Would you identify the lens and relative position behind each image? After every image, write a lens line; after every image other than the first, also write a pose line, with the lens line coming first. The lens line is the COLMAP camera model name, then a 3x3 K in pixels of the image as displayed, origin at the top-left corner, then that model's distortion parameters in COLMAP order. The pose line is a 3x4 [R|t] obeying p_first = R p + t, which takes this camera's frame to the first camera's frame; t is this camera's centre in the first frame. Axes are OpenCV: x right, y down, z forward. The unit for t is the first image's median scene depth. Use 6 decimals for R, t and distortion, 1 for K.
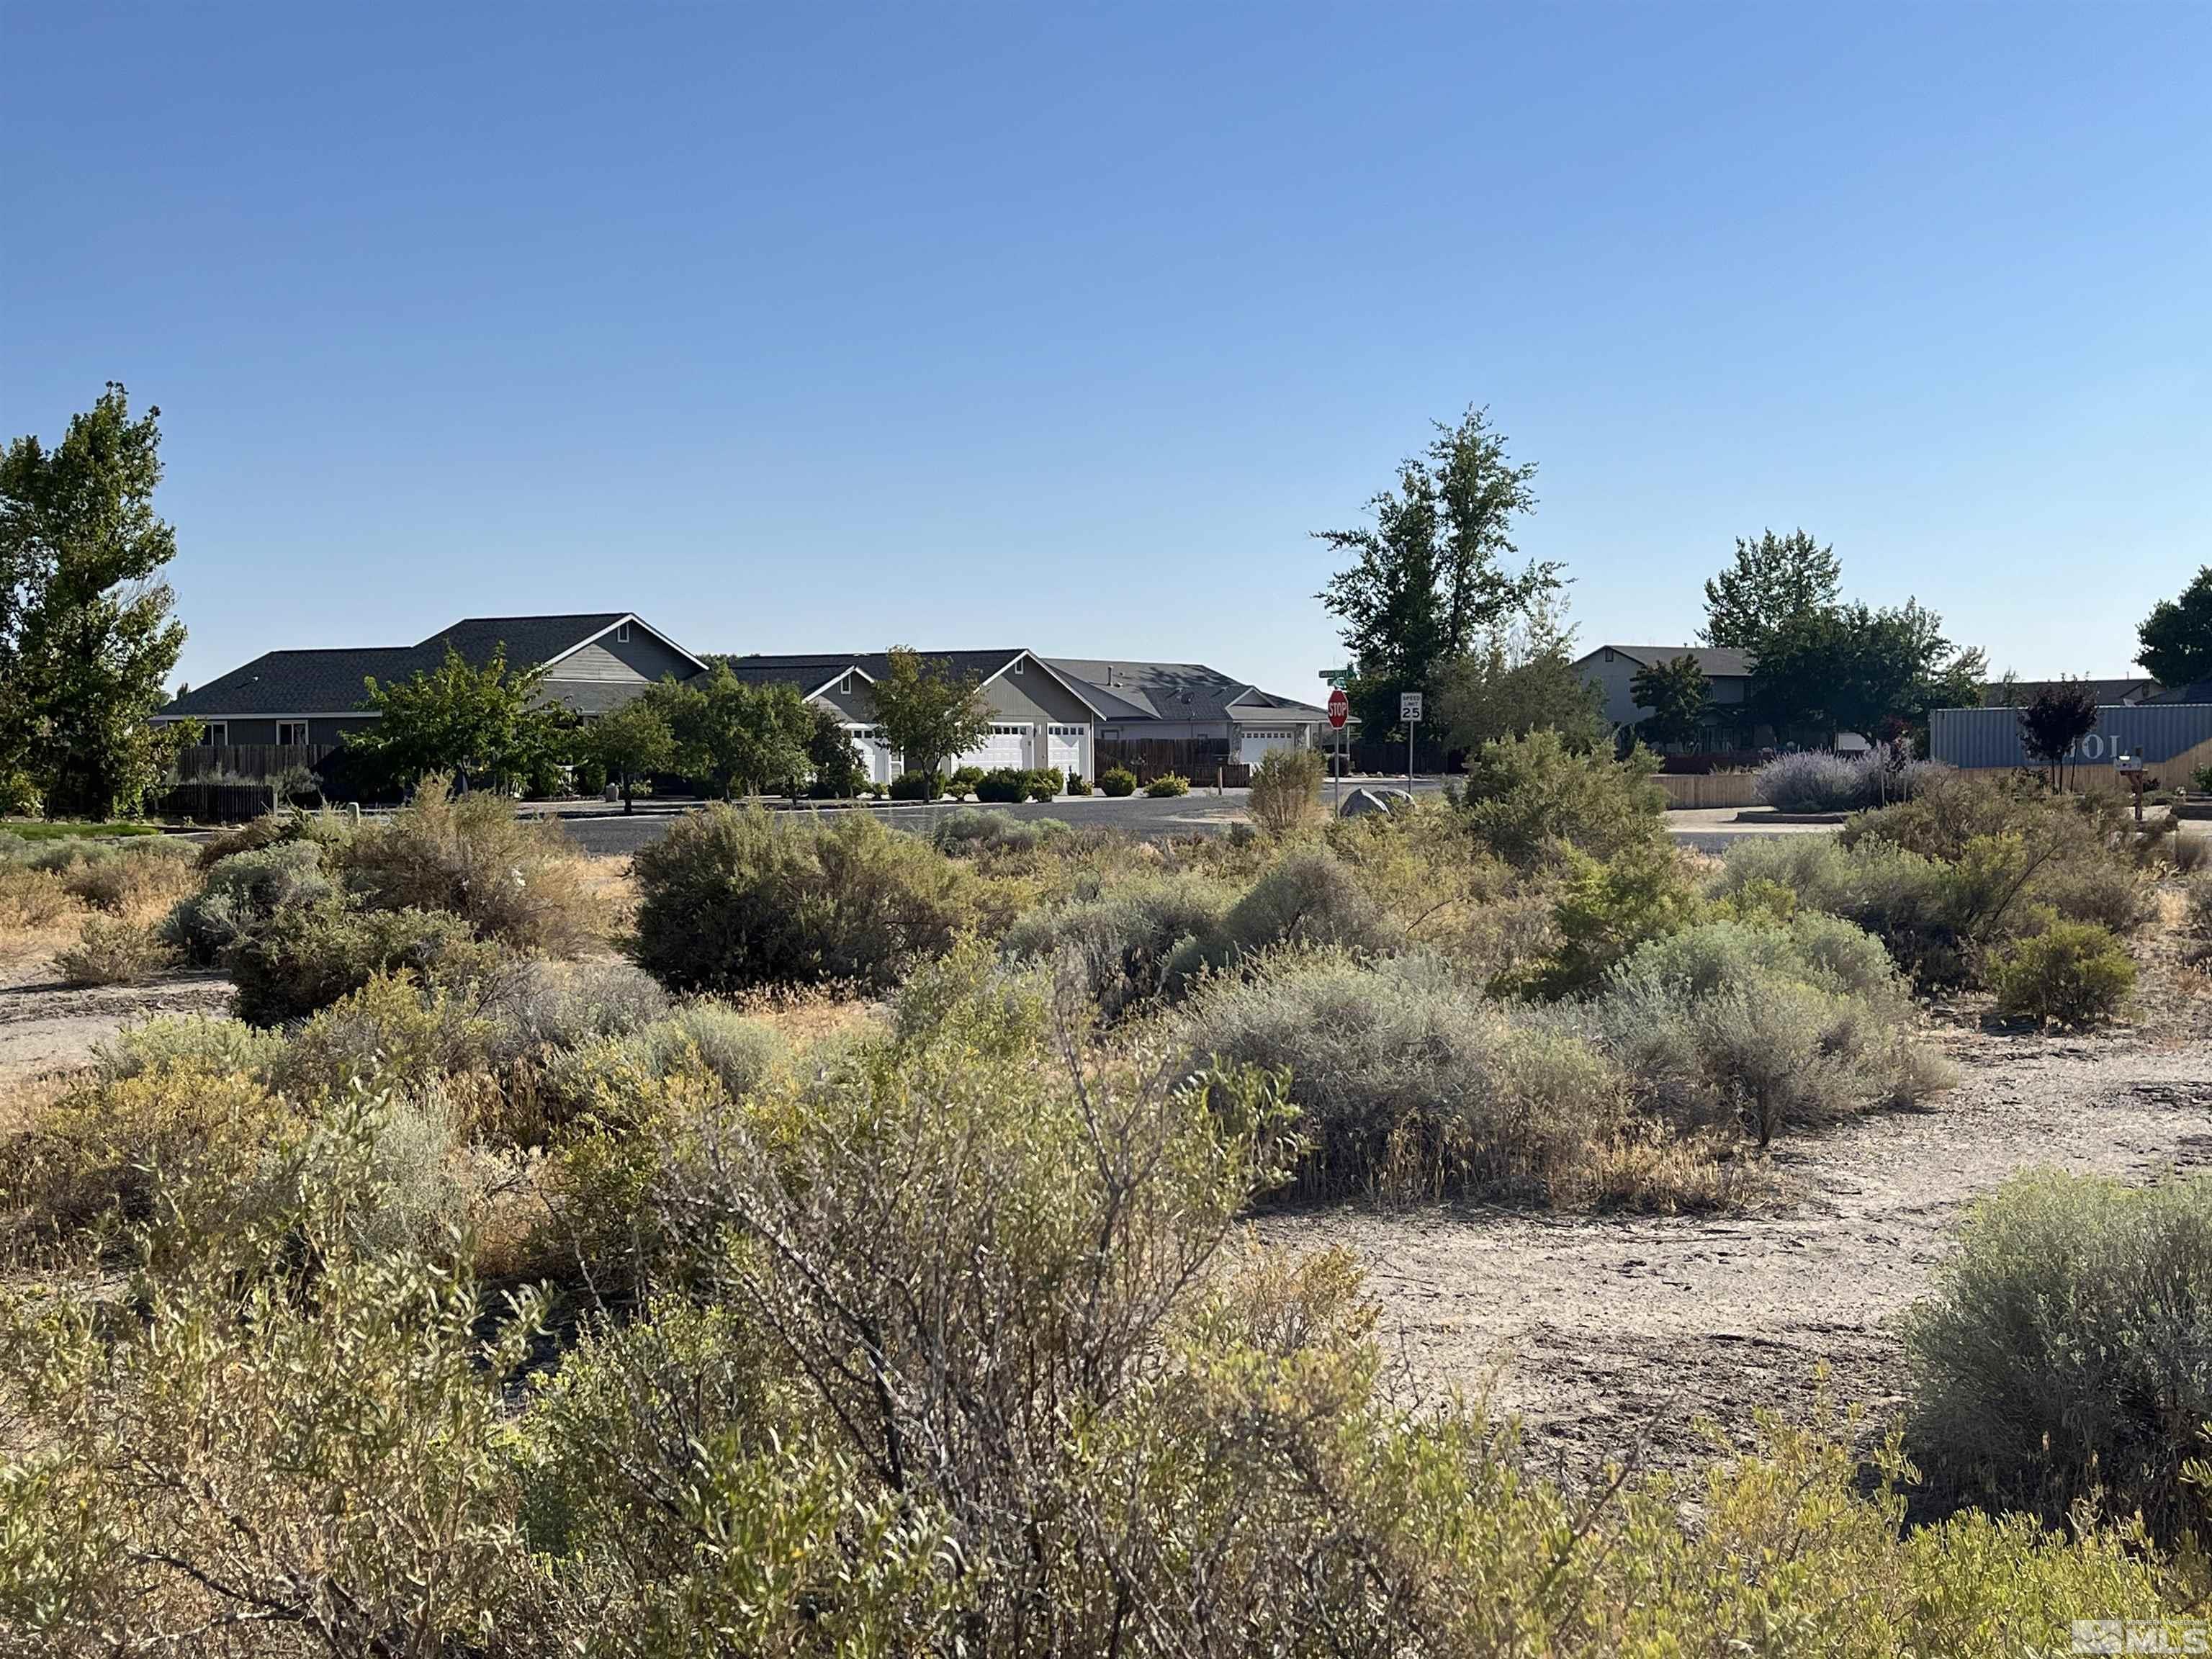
lens RADIAL K [[2501.3, 0, 1105.0], [0, 2501.3, 826.2], [0, 0, 1]] dist [0.003212, 0.000000]
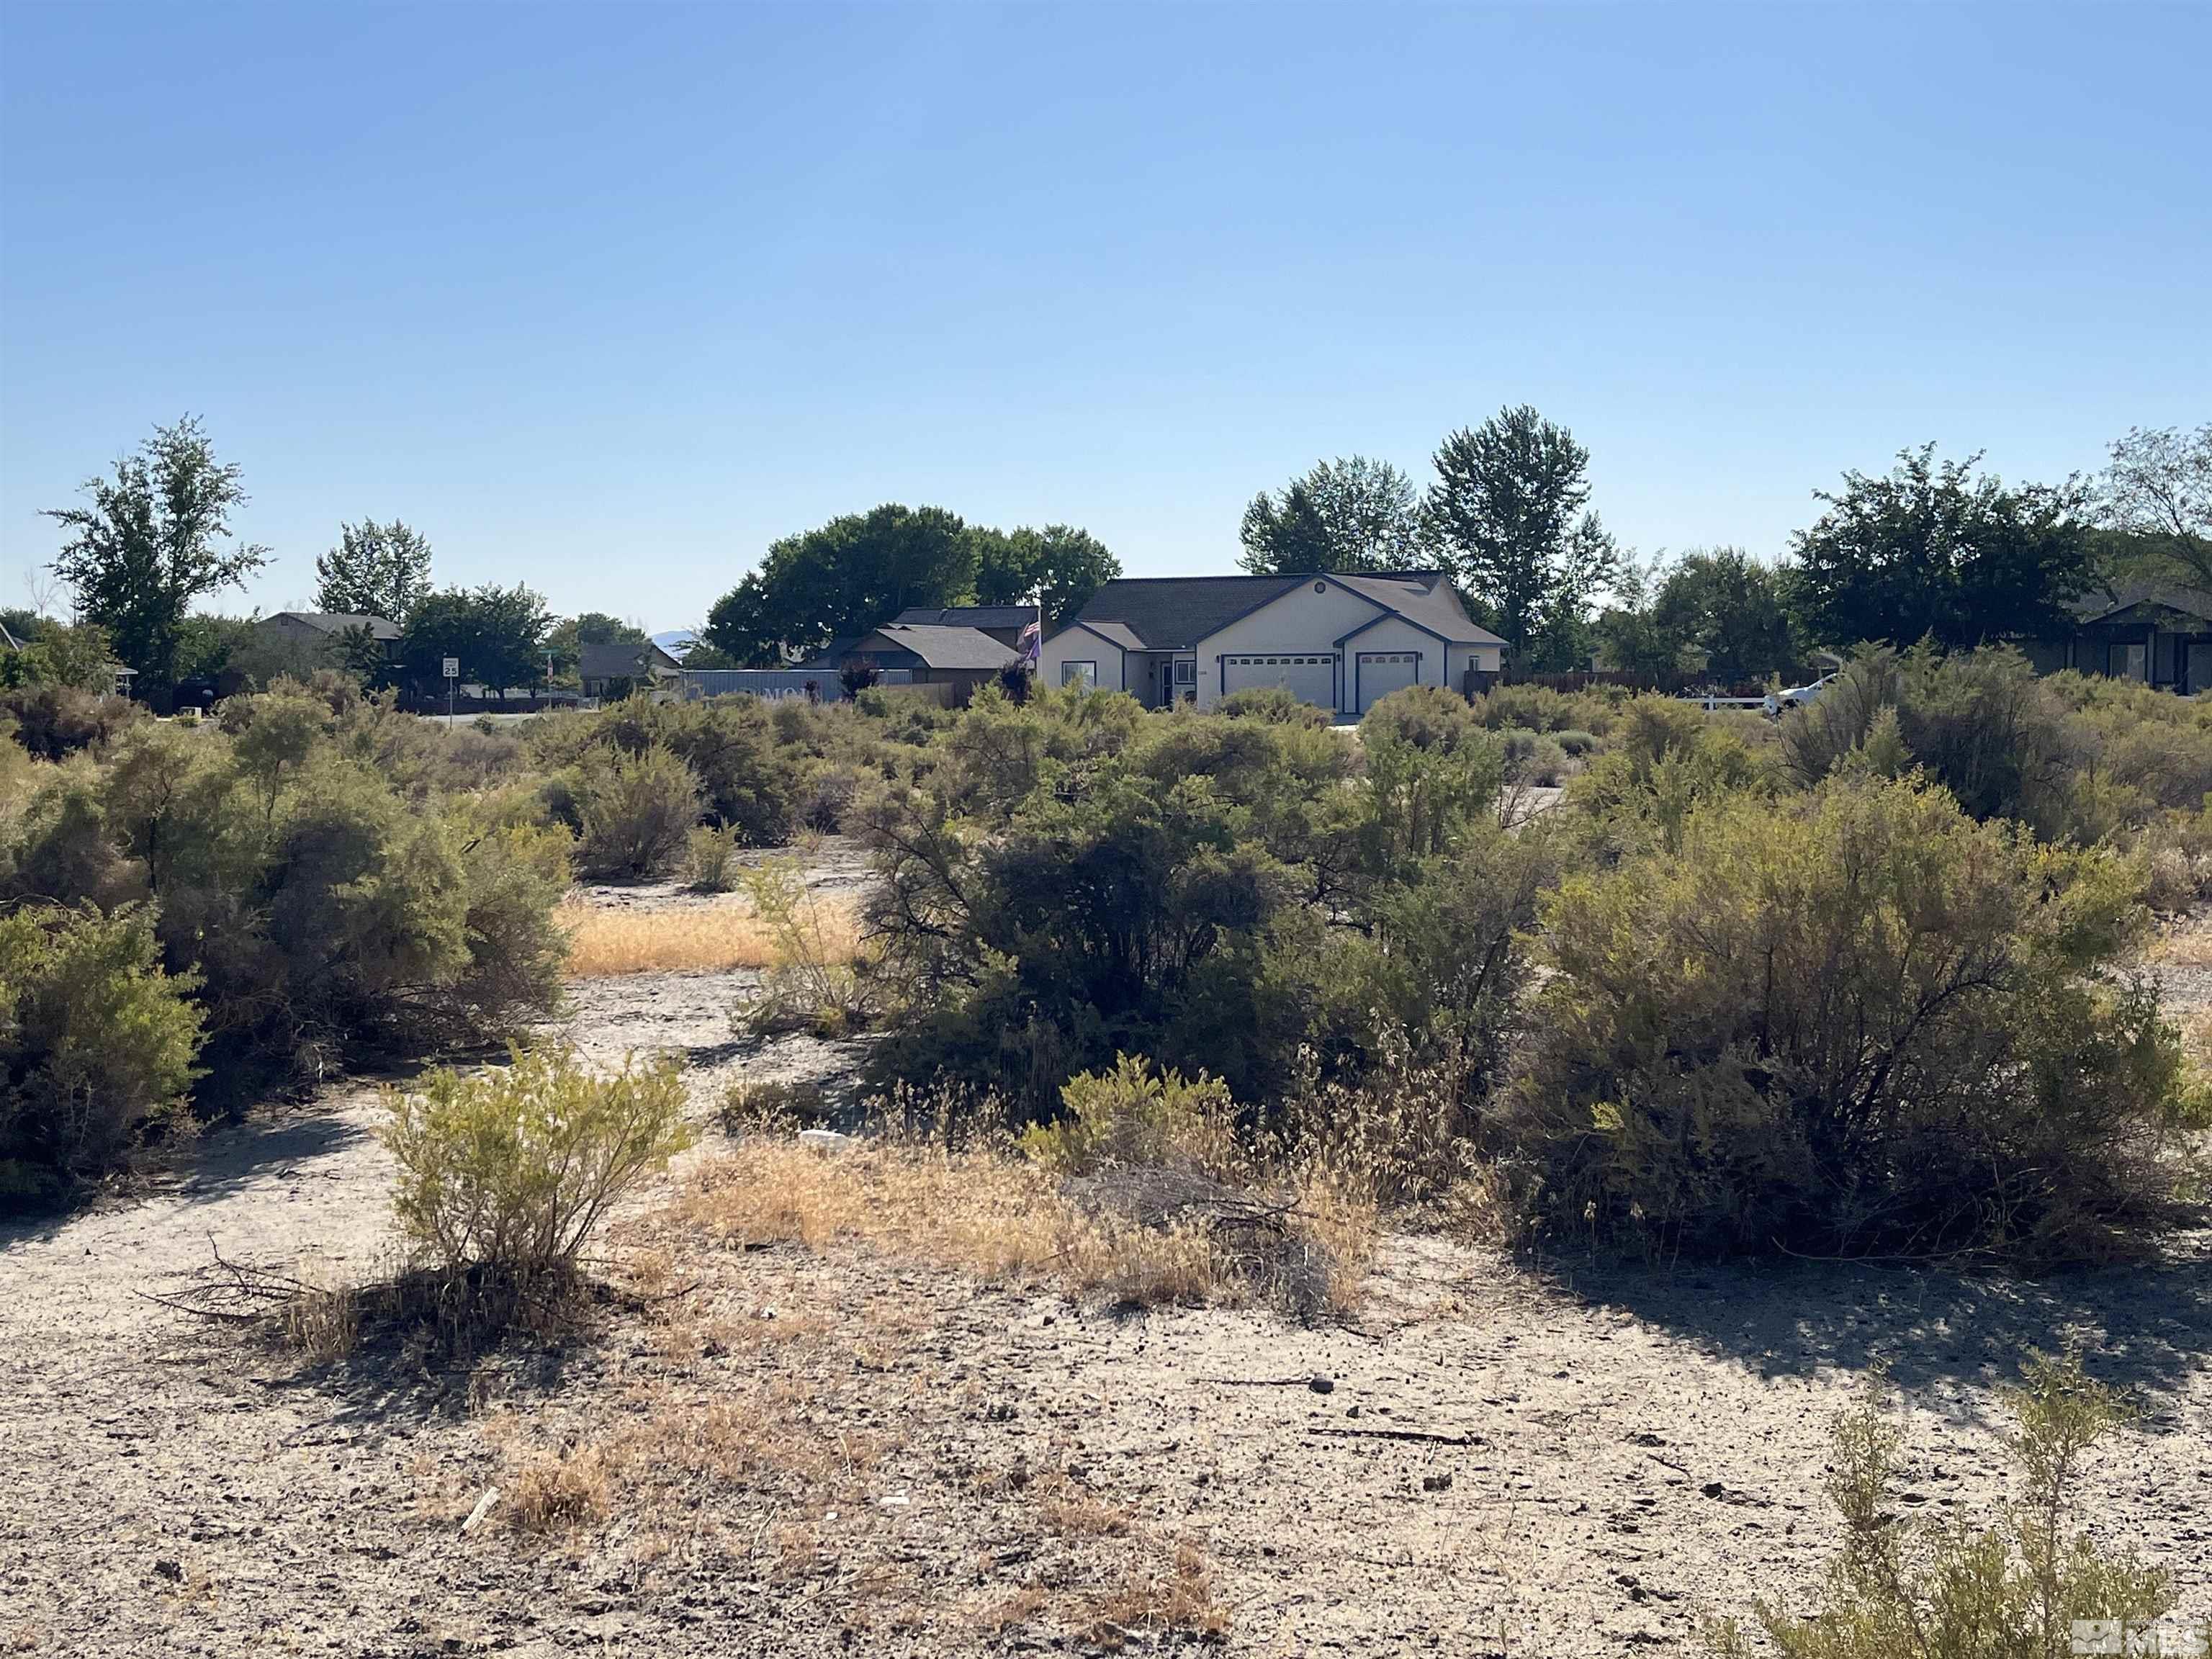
lens RADIAL K [[2501.3, 0, 1106.0], [0, 2501.3, 829.7], [0, 0, 1]] dist [0.003212, 0.000000]
pose [[0.804118, -0.027216, 0.593846, -0.218529], [0.015875, 0.999578, 0.024313, 0.012897], [-0.594257, -0.010123, 0.804211, -0.253564]]
